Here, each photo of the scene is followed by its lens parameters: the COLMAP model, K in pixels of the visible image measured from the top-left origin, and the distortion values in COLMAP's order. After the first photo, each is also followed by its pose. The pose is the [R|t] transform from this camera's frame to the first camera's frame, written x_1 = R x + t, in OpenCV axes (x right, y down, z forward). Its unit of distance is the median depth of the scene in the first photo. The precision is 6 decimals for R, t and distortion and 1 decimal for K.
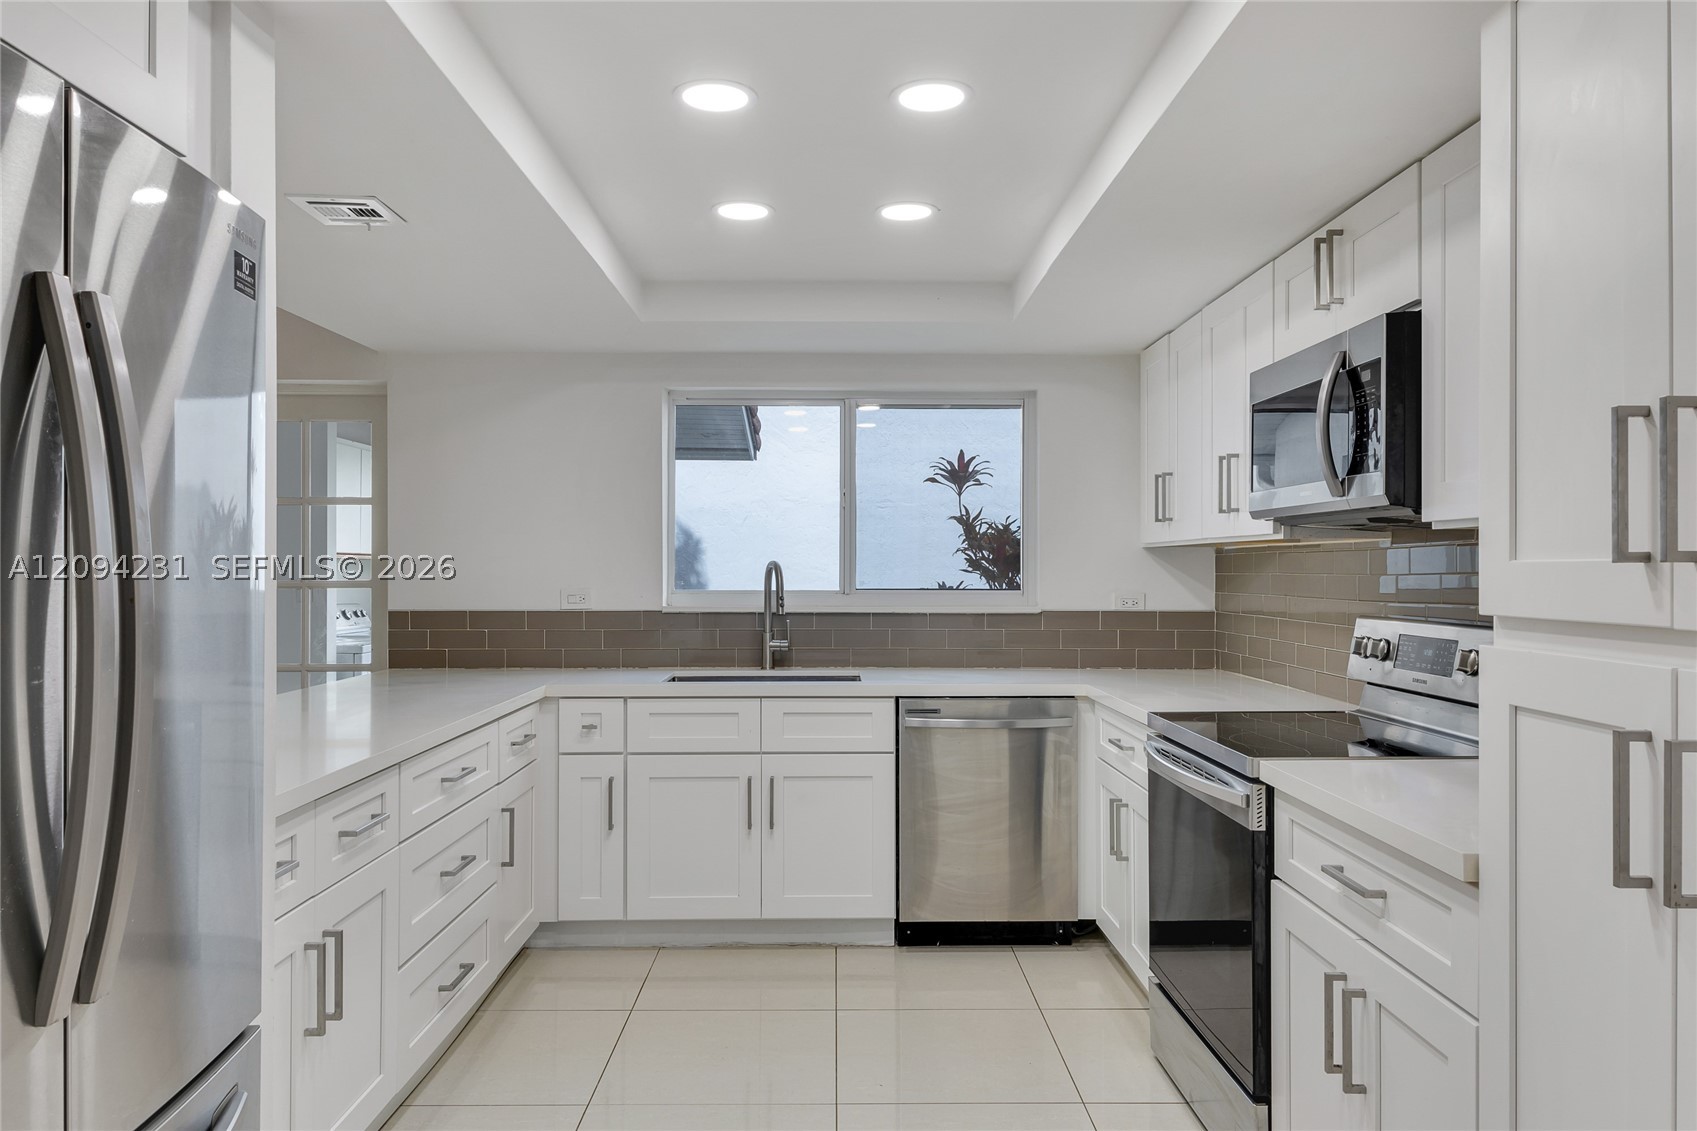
lens RADIAL K [[1168.0, 0, 845.9], [0, 1168.0, 560.7], [0, 0, 1]] dist [0.036971, -0.046149]
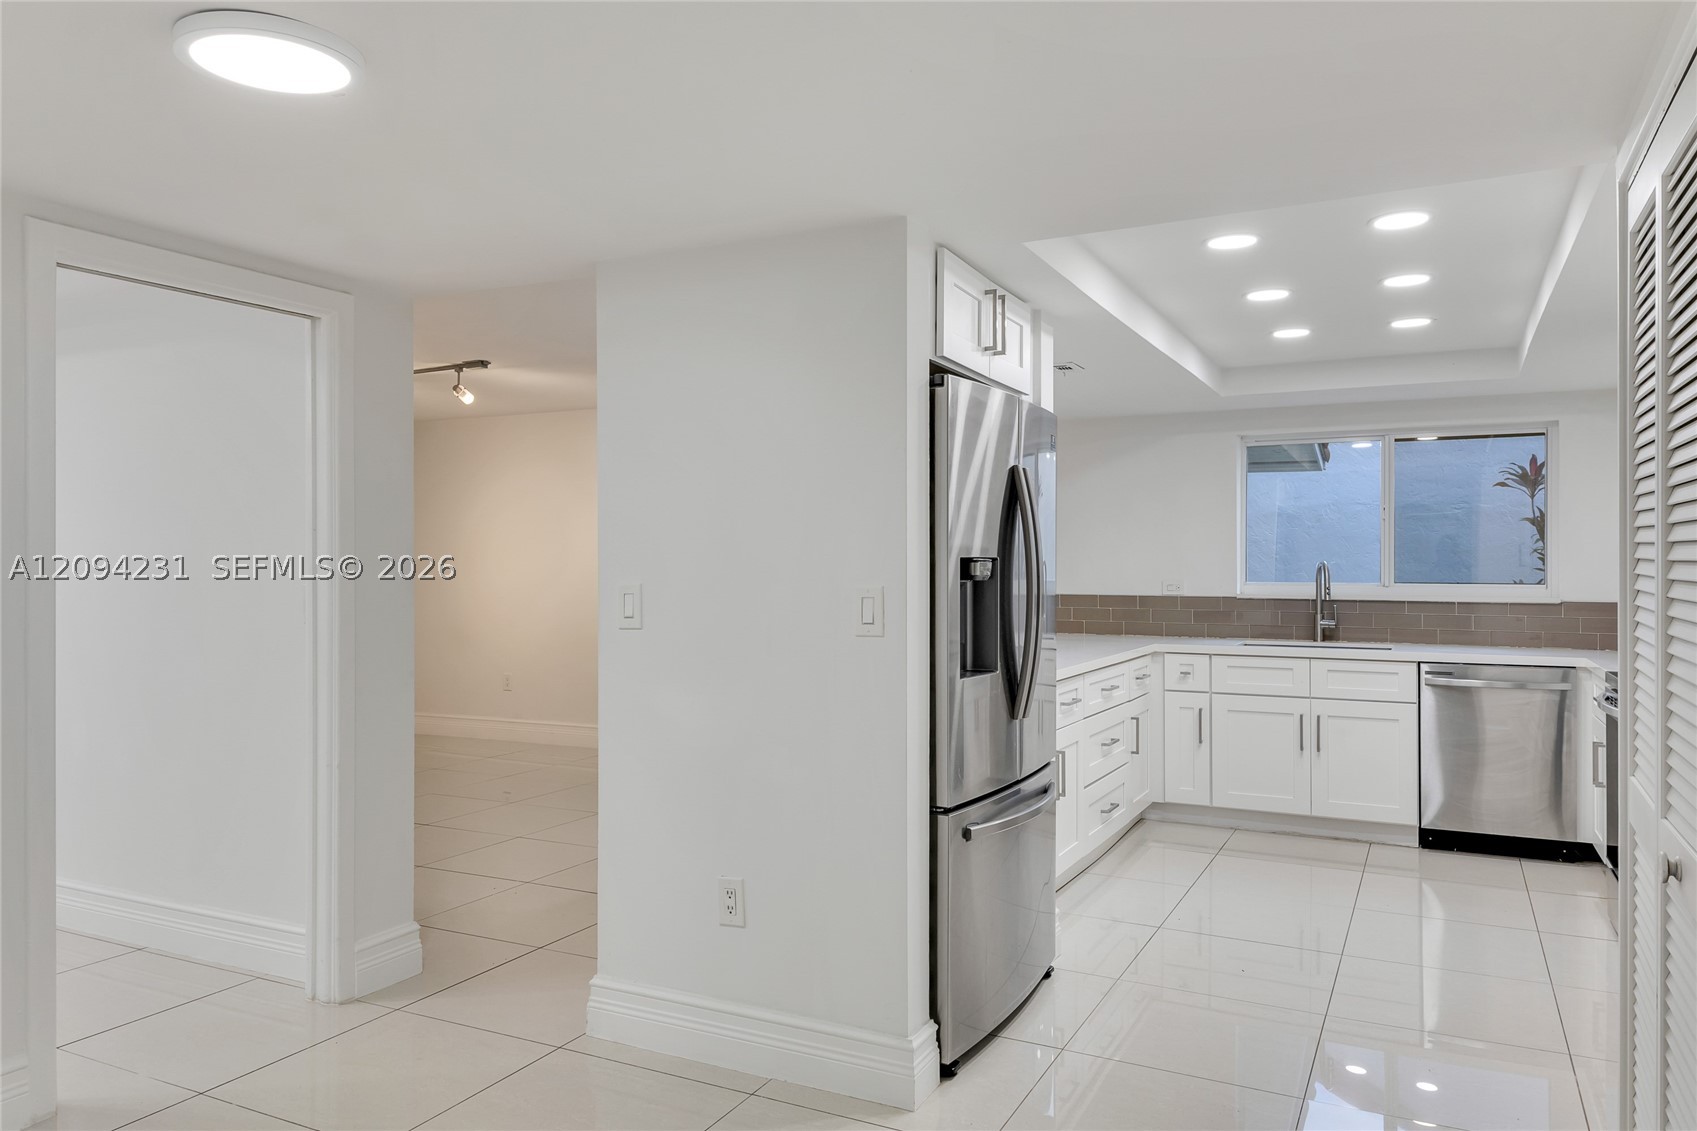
lens RADIAL K [[1168.0, 0, 845.9], [0, 1168.0, 560.7], [0, 0, 1]] dist [0.036971, -0.046149]
pose [[0.887595, -0.000931, -0.460623, 0.081148], [0.001339, 0.999999, 0.000558, -0.001623], [0.460622, -0.001112, 0.887596, -0.503724]]
